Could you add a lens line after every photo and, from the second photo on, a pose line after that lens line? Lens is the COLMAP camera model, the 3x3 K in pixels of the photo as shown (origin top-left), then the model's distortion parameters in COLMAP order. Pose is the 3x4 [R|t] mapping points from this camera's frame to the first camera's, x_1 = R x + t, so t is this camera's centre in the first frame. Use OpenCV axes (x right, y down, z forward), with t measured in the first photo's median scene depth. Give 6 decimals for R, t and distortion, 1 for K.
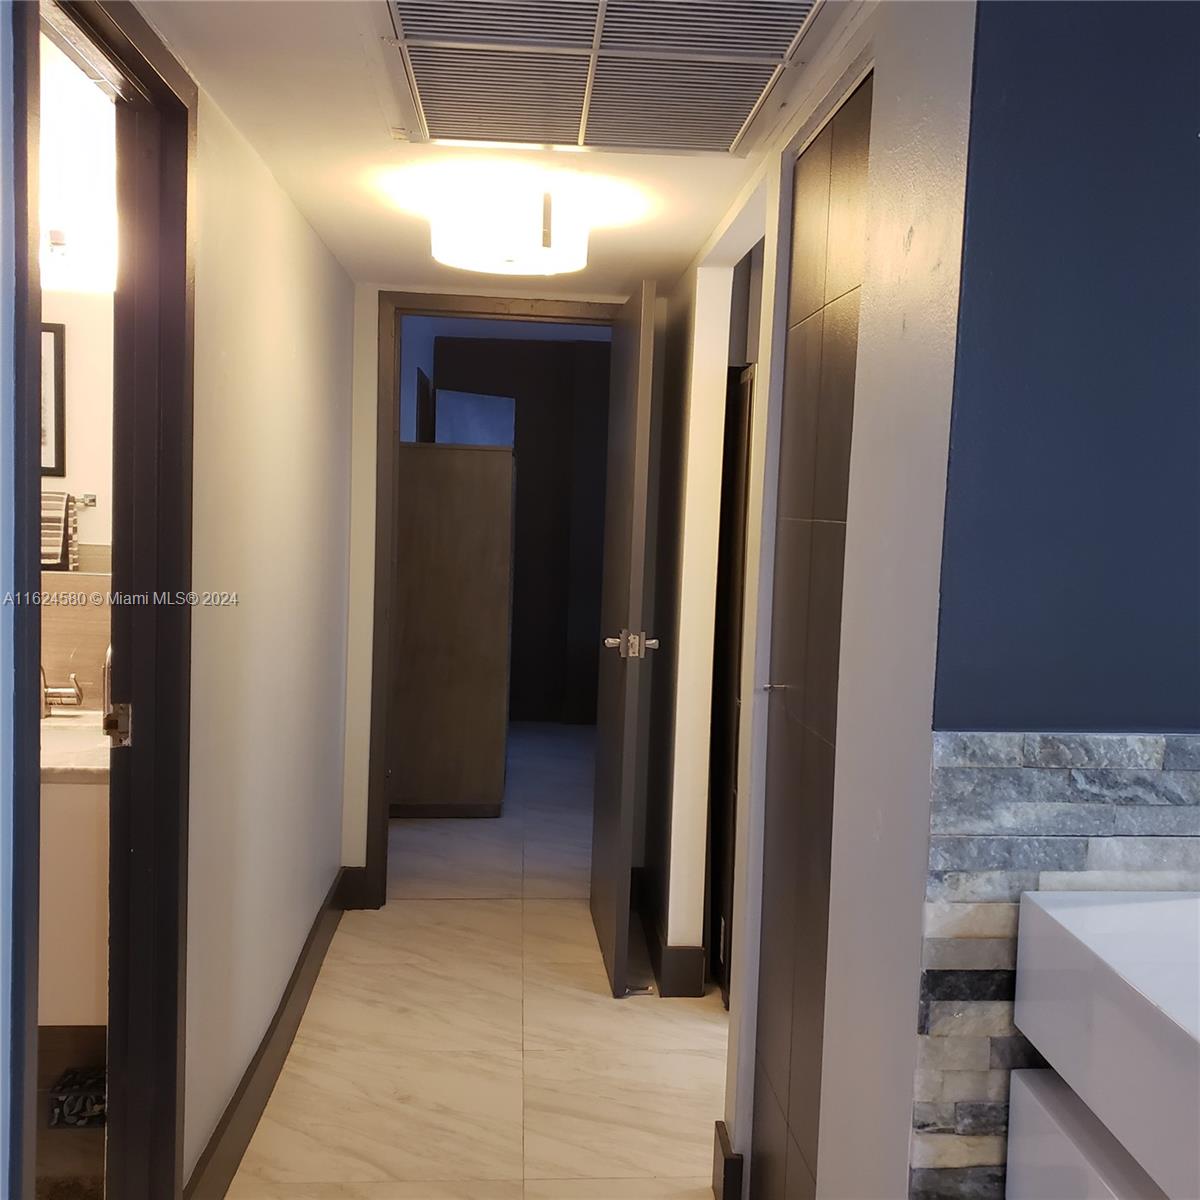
lens RADIAL K [[1267.2, 0, 625.2], [0, 1267.2, 576.7], [0, 0, 1]] dist [0.053892, -0.038873]
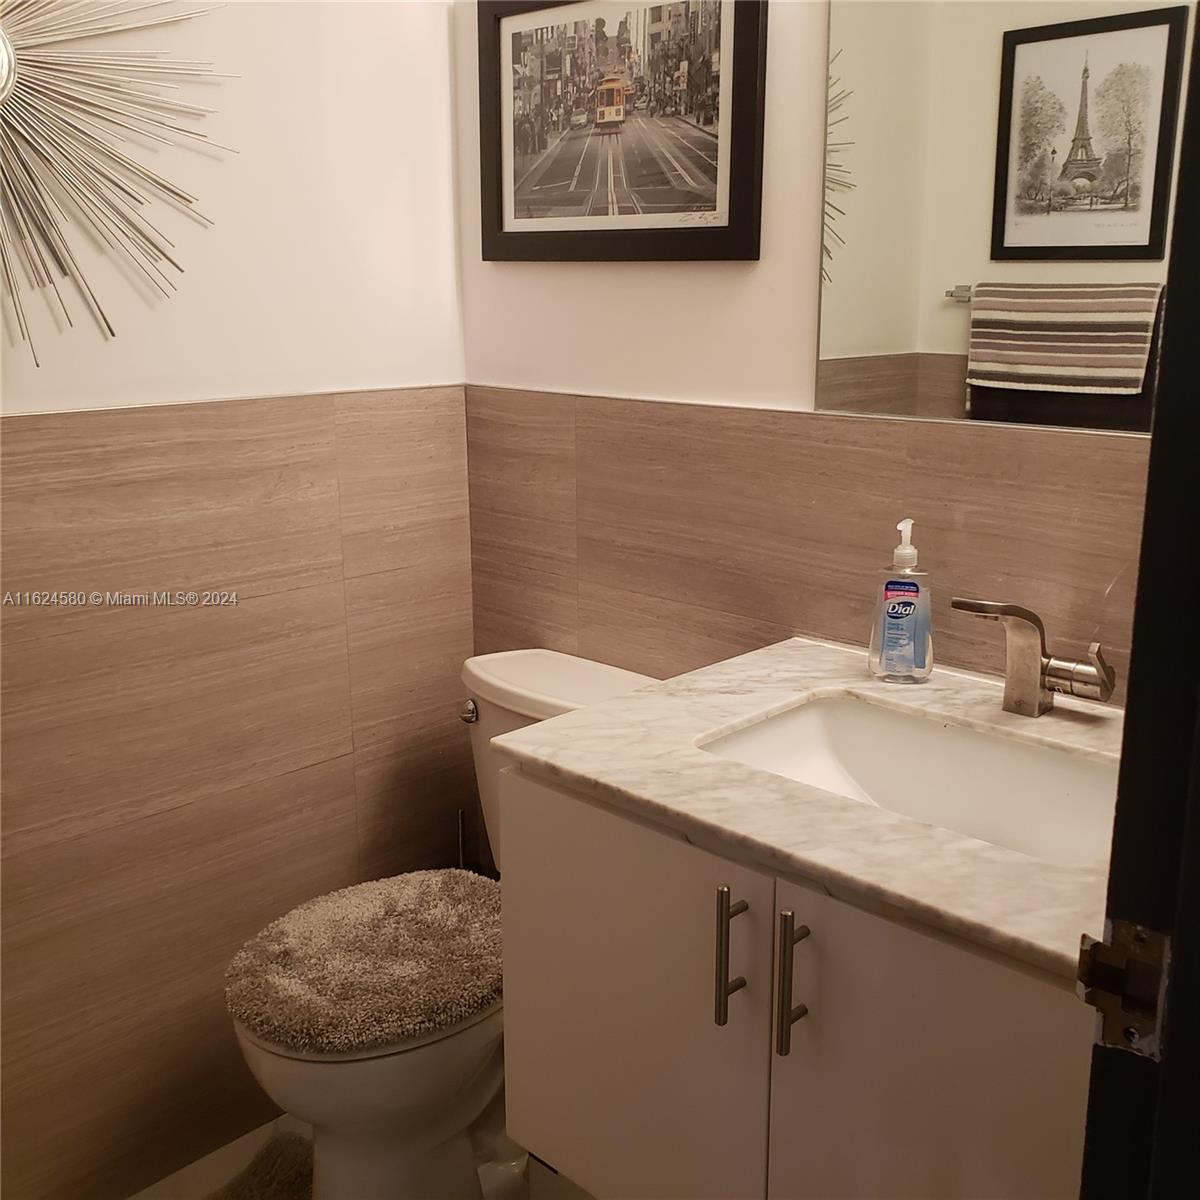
lens RADIAL K [[1267.2, 0, 625.2], [0, 1267.2, 576.7], [0, 0, 1]] dist [0.053892, -0.038873]
pose [[0.678042, 0.139730, -0.721619, -0.198830], [-0.031122, 0.986341, 0.161747, -0.023775], [0.734364, -0.087213, 0.673130, 0.527007]]
